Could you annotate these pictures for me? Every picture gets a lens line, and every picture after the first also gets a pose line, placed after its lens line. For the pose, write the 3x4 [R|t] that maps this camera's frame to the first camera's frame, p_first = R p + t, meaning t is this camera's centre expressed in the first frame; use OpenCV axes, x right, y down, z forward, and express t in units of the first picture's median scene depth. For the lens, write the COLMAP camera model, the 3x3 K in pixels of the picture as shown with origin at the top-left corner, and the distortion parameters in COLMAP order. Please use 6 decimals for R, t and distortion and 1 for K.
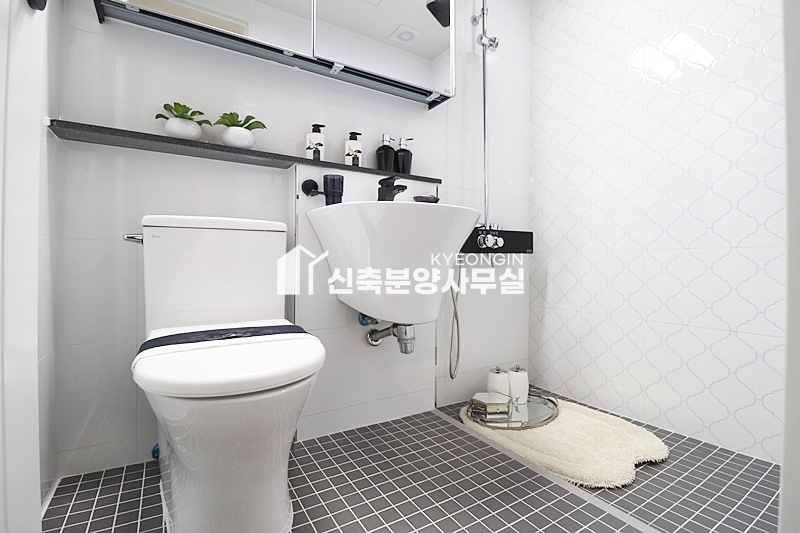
lens RADIAL K [[372.6, 0, 398.8], [0, 372.6, 269.1], [0, 0, 1]] dist [-0.025580, -0.000875]
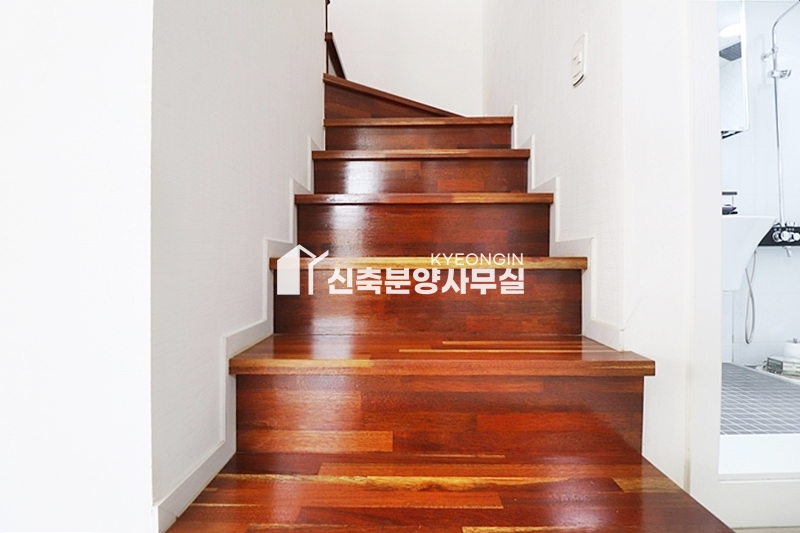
lens RADIAL K [[372.6, 0, 402.2], [0, 372.6, 259.2], [0, 0, 1]] dist [-0.025580, -0.000875]
pose [[0.841393, -0.004909, -0.540402, -0.175650], [-0.006738, 0.999786, -0.019574, 0.032843], [0.540382, 0.020110, 0.841179, -0.685829]]
